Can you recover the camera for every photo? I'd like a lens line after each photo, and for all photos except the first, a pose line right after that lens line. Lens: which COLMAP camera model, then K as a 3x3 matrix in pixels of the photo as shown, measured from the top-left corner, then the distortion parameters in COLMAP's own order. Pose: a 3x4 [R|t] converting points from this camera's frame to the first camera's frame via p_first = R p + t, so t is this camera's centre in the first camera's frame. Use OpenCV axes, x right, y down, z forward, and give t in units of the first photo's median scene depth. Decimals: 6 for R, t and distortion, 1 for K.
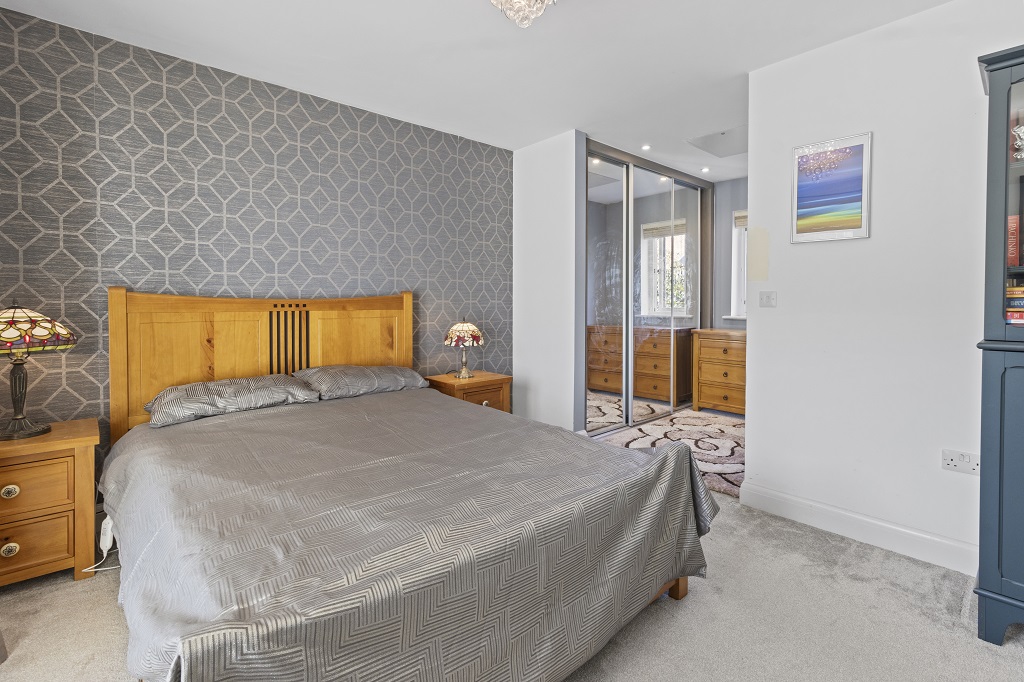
lens RADIAL K [[477.1, 0, 517.7], [0, 477.1, 308.3], [0, 0, 1]] dist [0.003215, 0.000594]
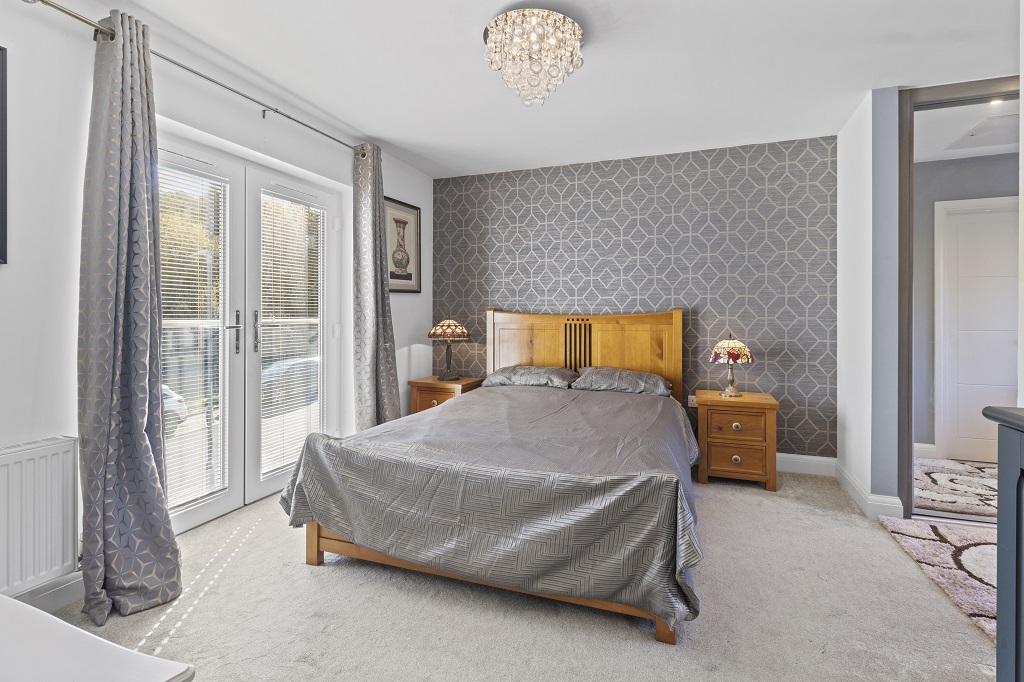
lens RADIAL K [[463.1, 0, 517.3], [0, 463.1, 317.8], [0, 0, 1]] dist [-0.000497, 0.000190]
pose [[0.470496, 0.001439, -0.882401, 0.578371], [-0.020533, 0.999746, -0.009317, 0.004408], [0.882163, 0.022502, 0.470406, 0.196259]]
